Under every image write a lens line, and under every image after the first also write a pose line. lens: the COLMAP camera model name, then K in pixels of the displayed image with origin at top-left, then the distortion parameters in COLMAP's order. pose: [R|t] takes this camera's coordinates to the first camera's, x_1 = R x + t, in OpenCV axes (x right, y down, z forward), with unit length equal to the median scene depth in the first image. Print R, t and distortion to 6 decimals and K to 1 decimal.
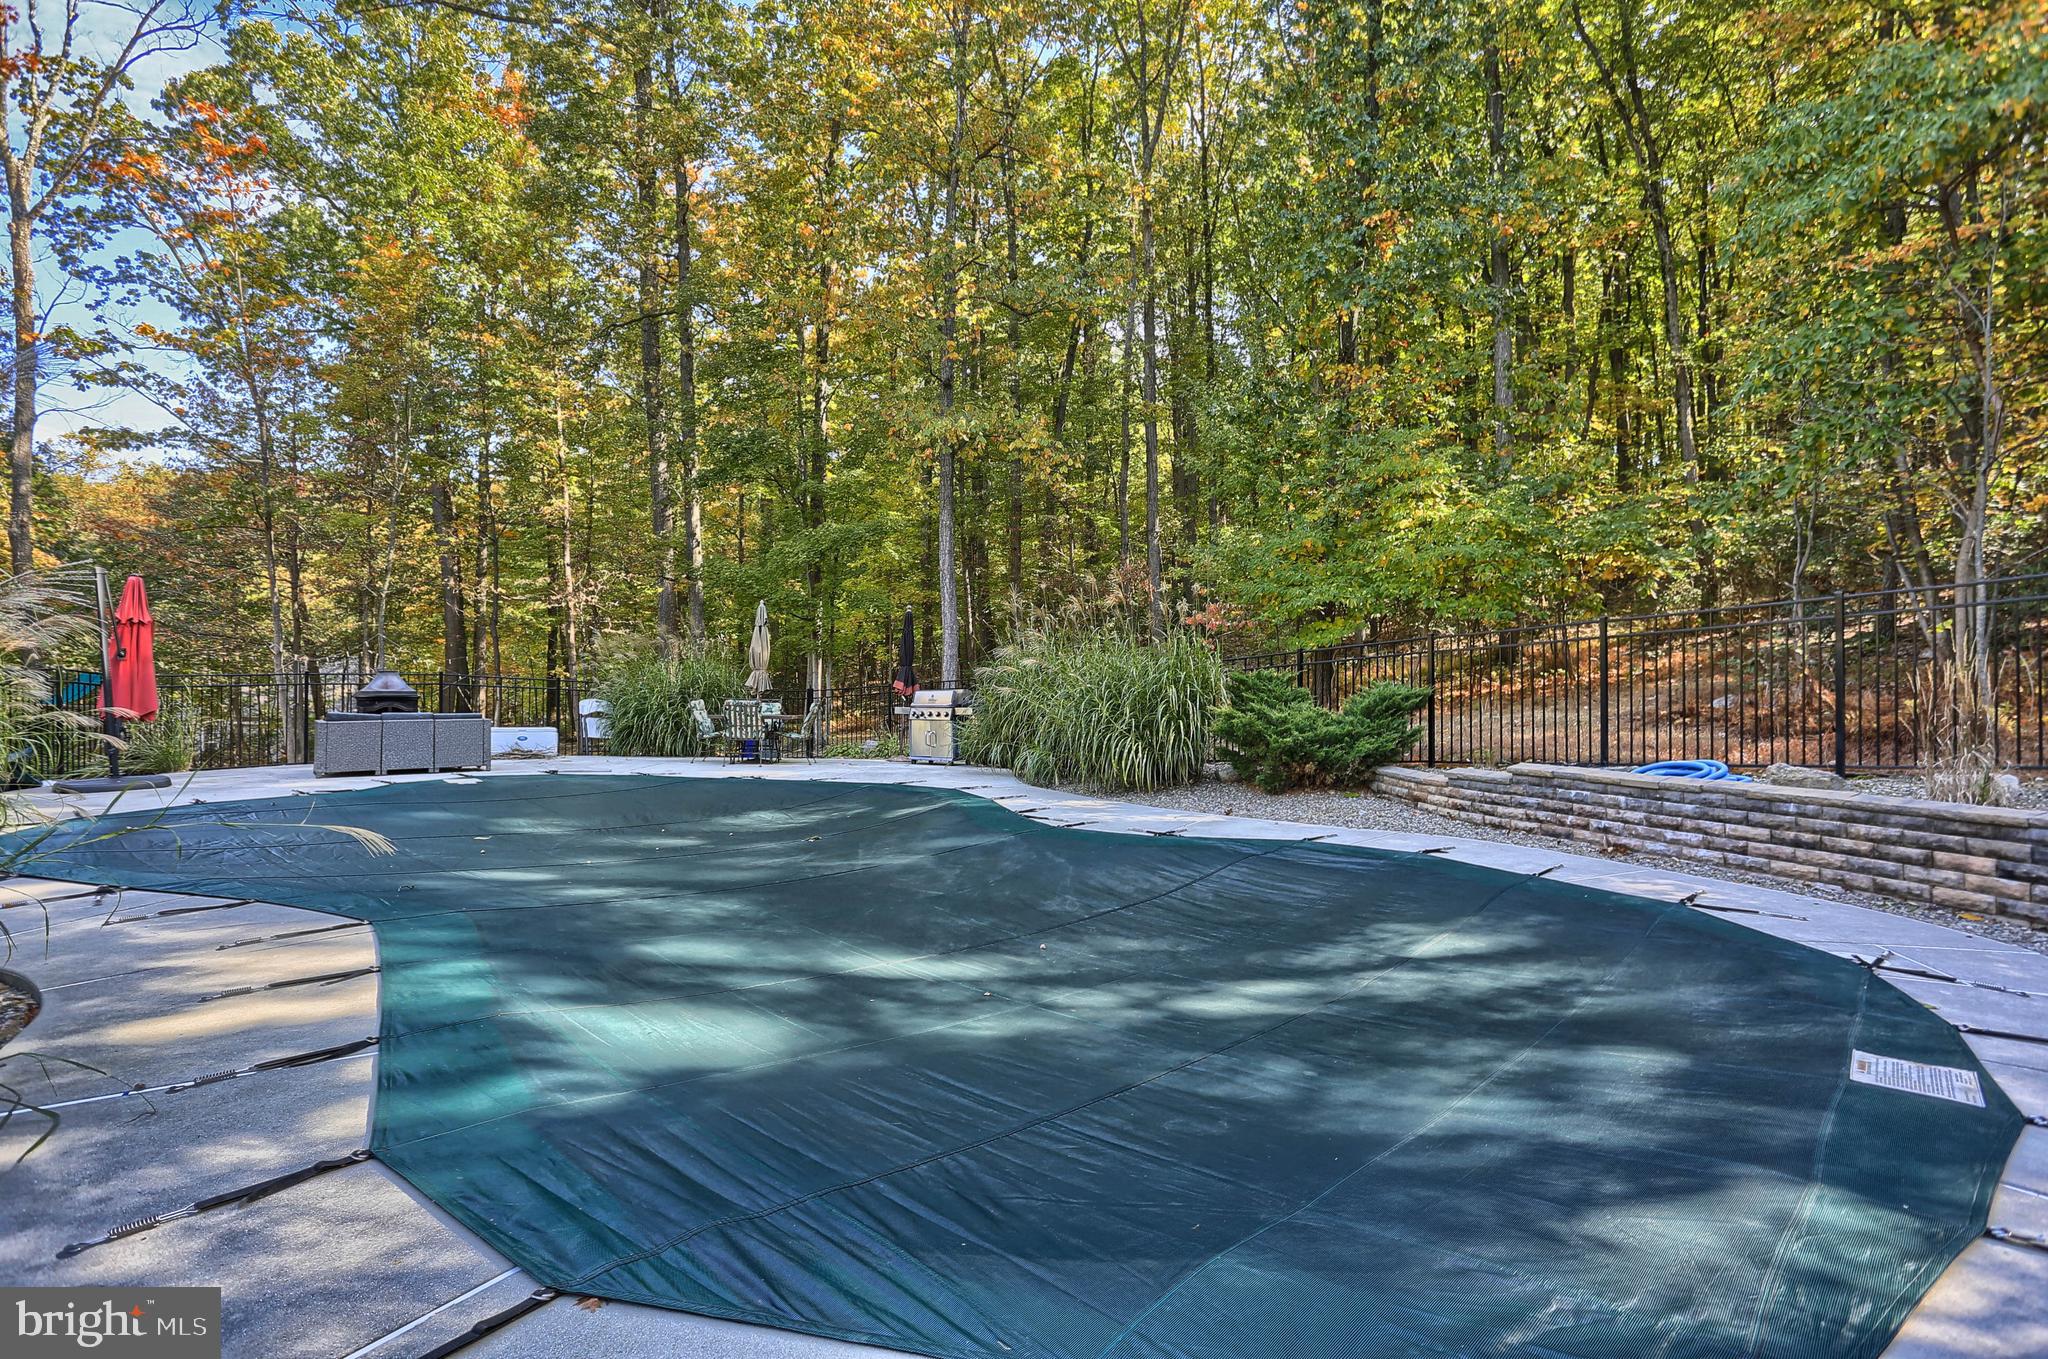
lens RADIAL K [[1033.2, 0, 1031.1], [0, 1033.2, 677.5], [0, 0, 1]] dist [-0.051024, 0.022387]
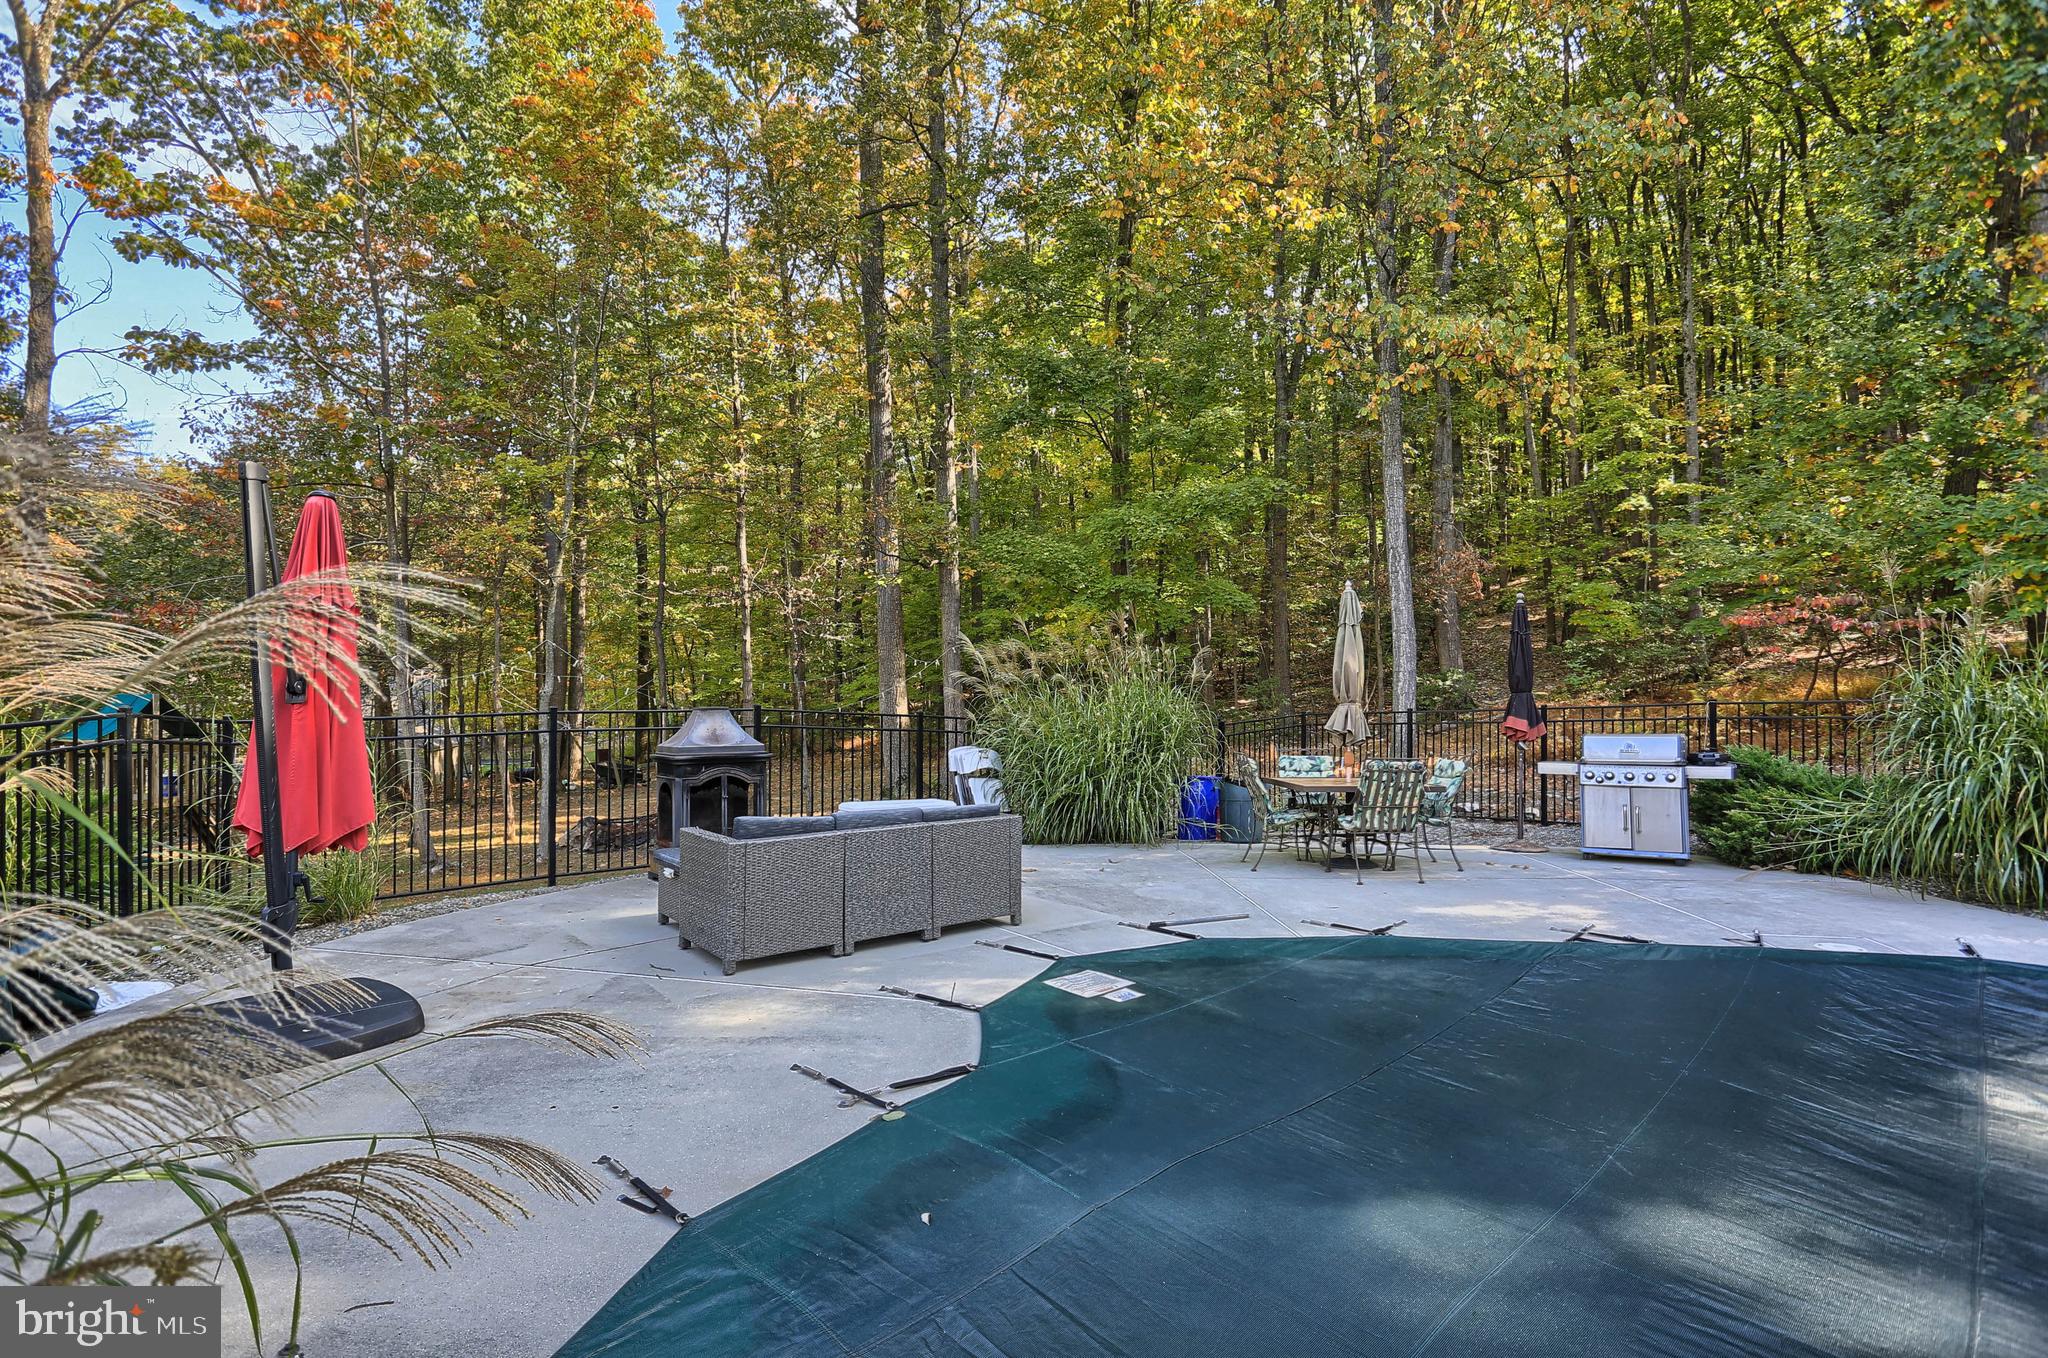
lens RADIAL K [[1033.2, 0, 1014.9], [0, 1033.2, 674.9], [0, 0, 1]] dist [-0.051024, 0.022387]
pose [[0.999928, -0.002189, -0.011762, -0.246929], [0.002074, 0.999950, -0.009743, -0.009780], [0.011783, 0.009718, 0.999883, 0.241453]]
